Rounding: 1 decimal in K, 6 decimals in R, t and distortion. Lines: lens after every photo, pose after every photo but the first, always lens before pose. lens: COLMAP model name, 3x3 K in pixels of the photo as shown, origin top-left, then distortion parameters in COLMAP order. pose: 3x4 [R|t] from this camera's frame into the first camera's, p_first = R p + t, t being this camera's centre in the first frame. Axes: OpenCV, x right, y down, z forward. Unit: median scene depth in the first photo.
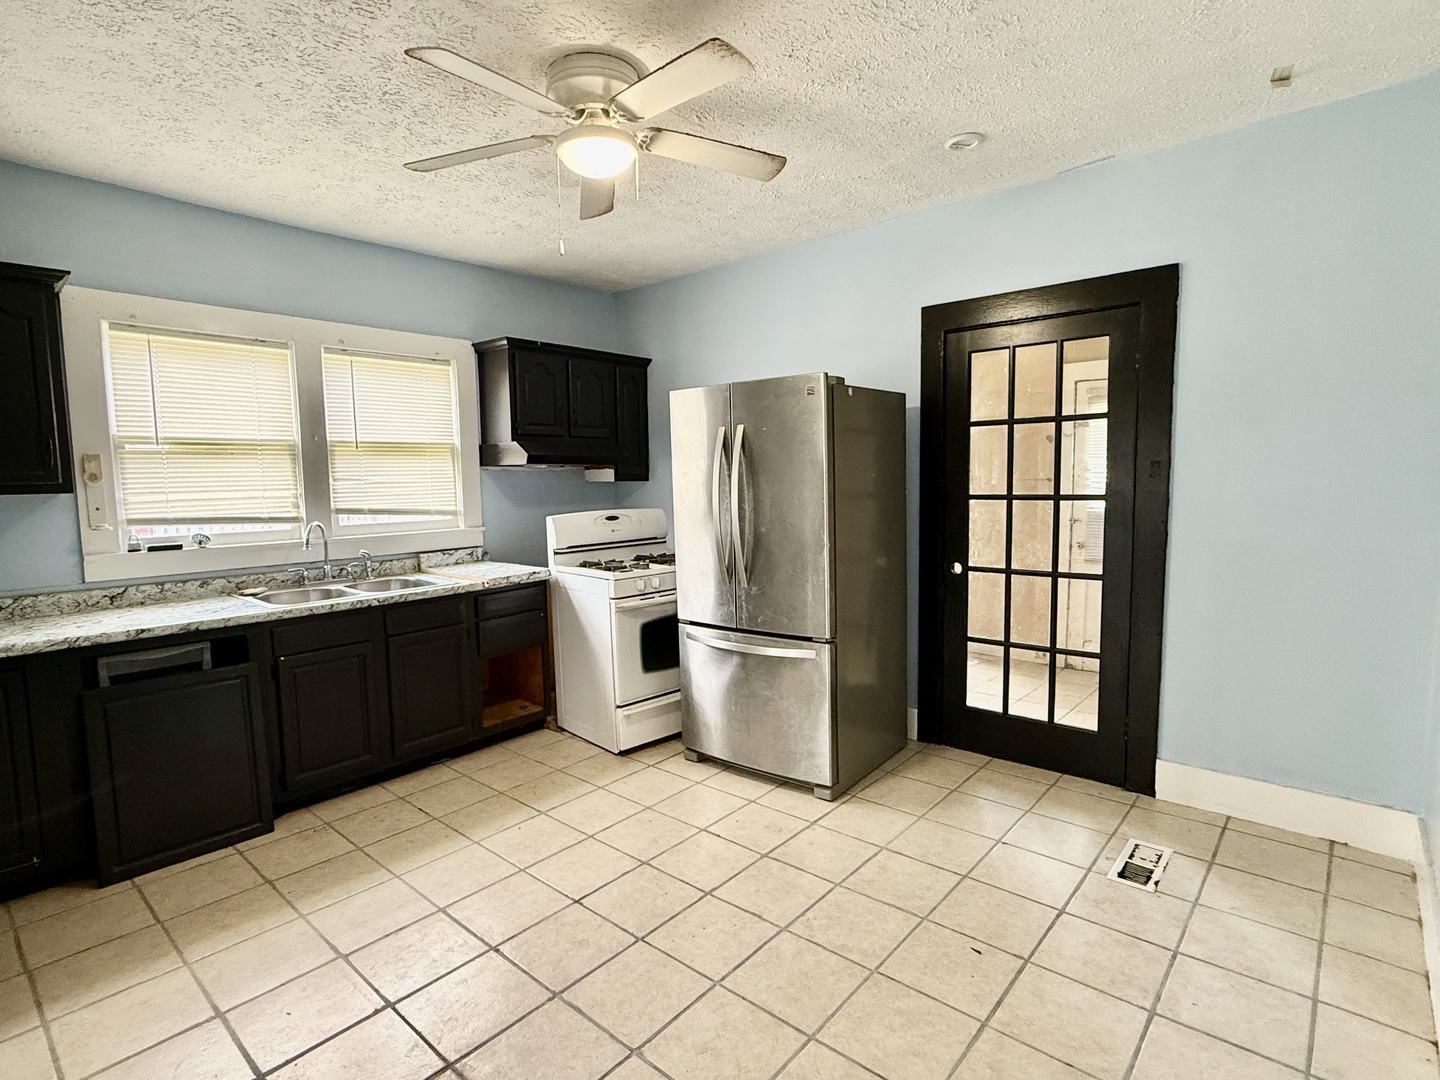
lens RADIAL K [[731.3, 0, 721.5], [0, 731.3, 542.5], [0, 0, 1]] dist [-0.009615, 0.001227]
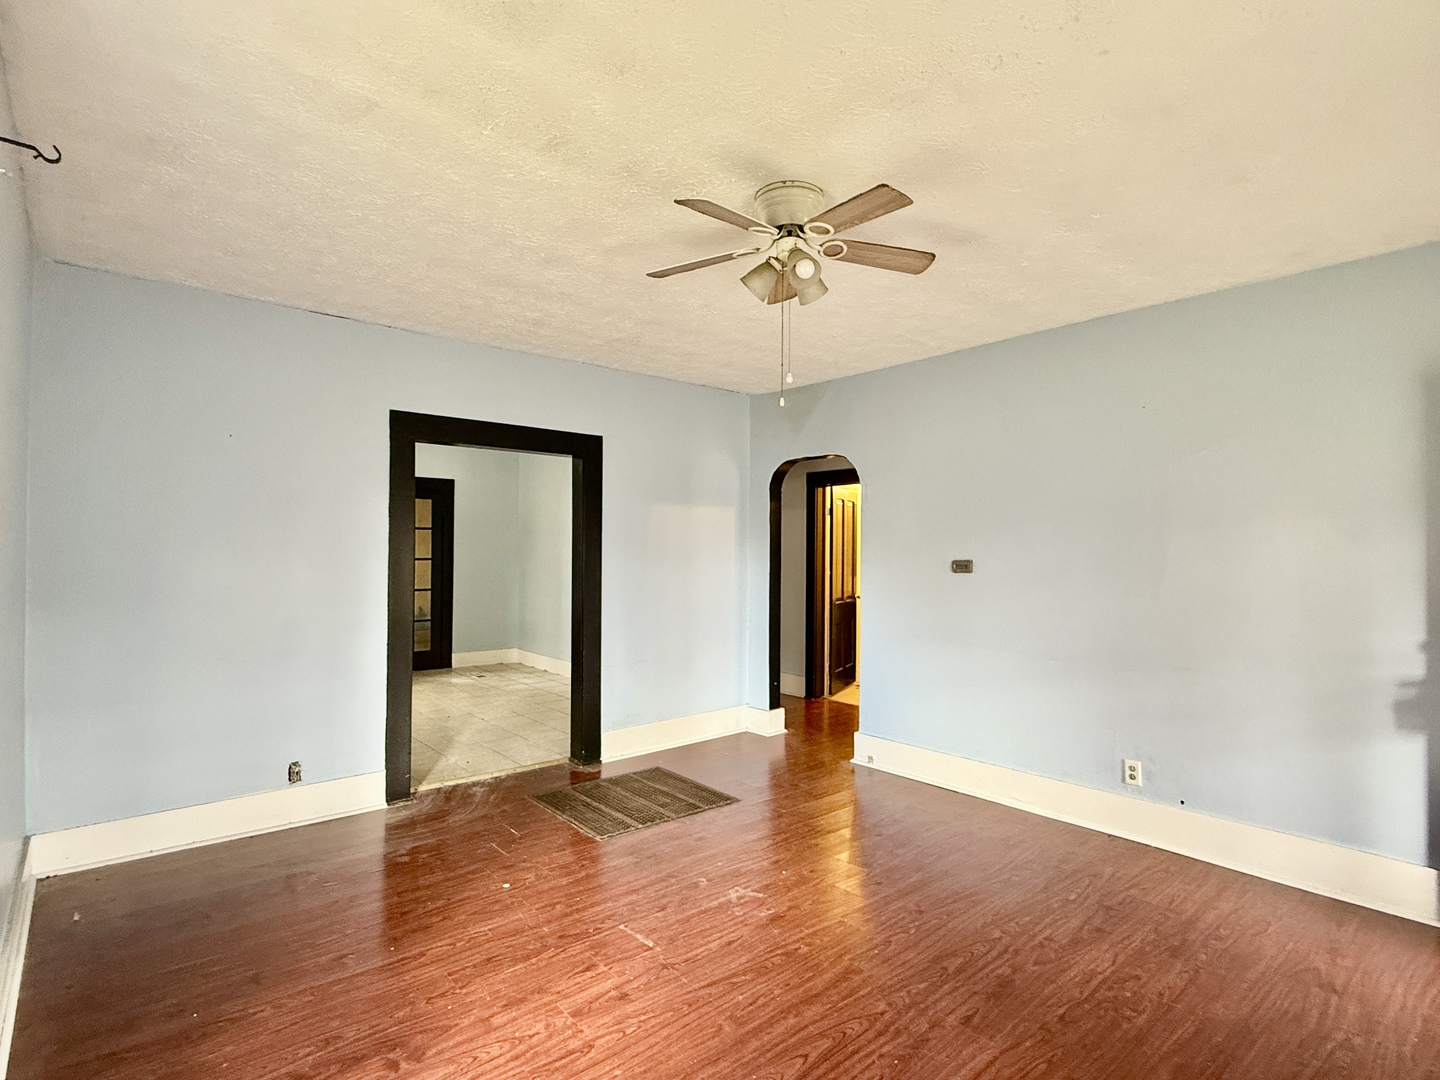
lens RADIAL K [[731.3, 0, 720.7], [0, 731.3, 540.2], [0, 0, 1]] dist [-0.009615, 0.001227]
pose [[0.128959, 0.027701, 0.991263, -2.041734], [0.077149, 0.996300, -0.037878, 0.053359], [-0.988644, 0.081360, 0.126345, -0.392213]]
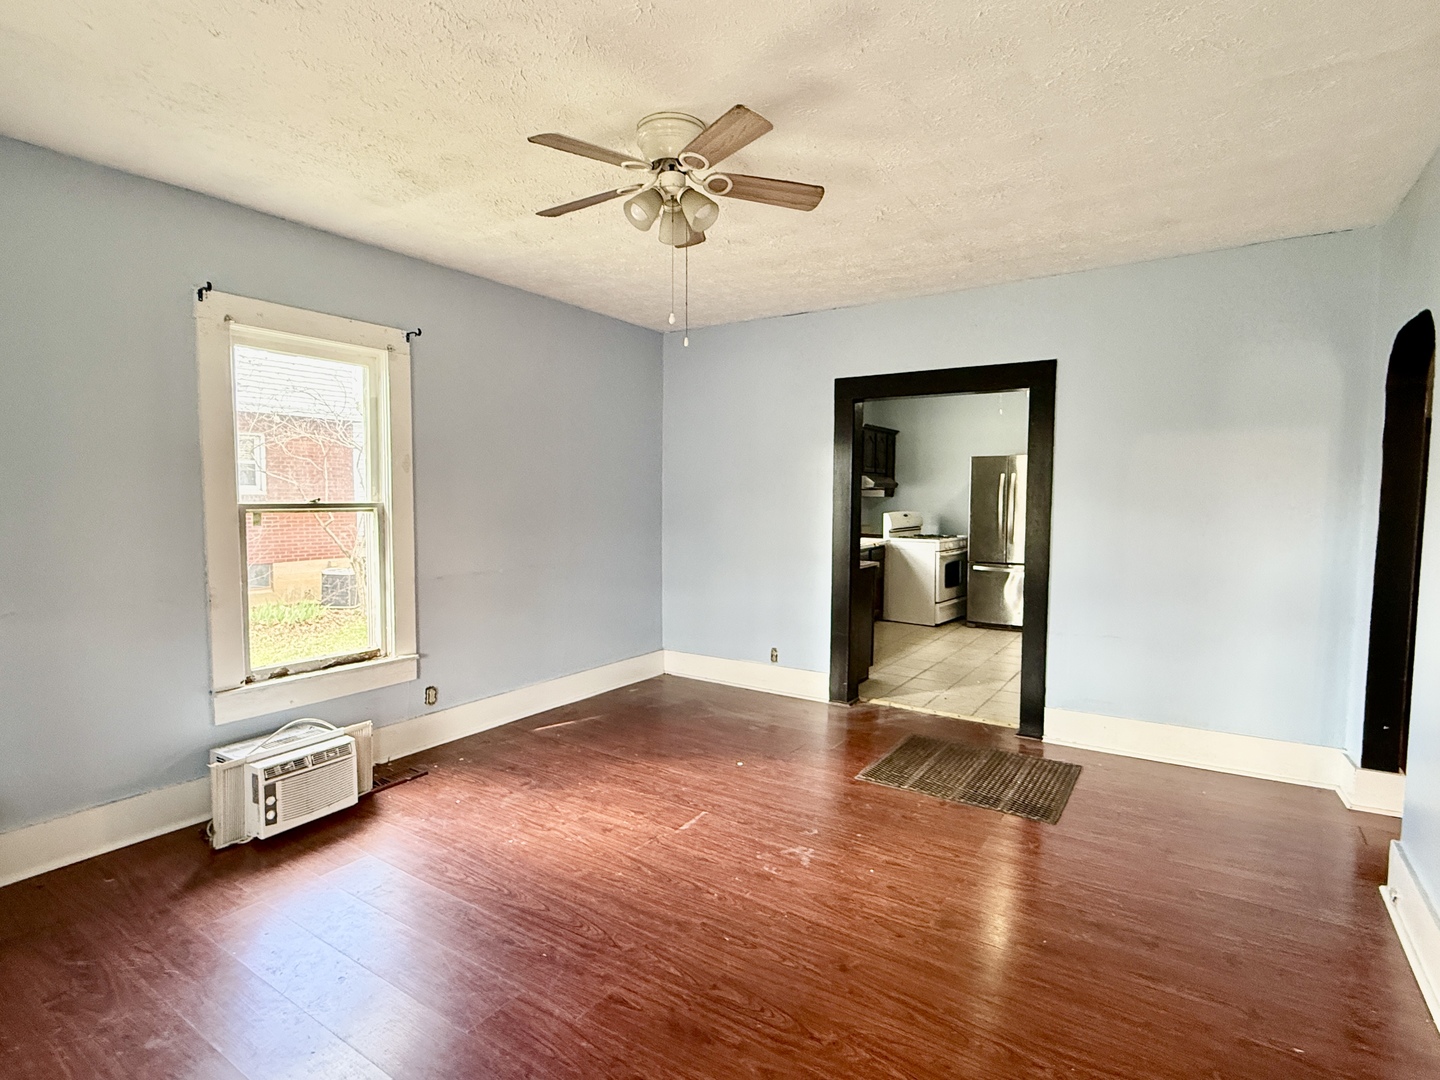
lens RADIAL K [[731.3, 0, 715.9], [0, 731.3, 541.3], [0, 0, 1]] dist [-0.009615, 0.001227]
pose [[0.988683, 0.007820, 0.149818, -1.296694], [-0.004613, 0.999753, -0.021739, 0.112183], [-0.149951, 0.020802, 0.988475, -1.185321]]
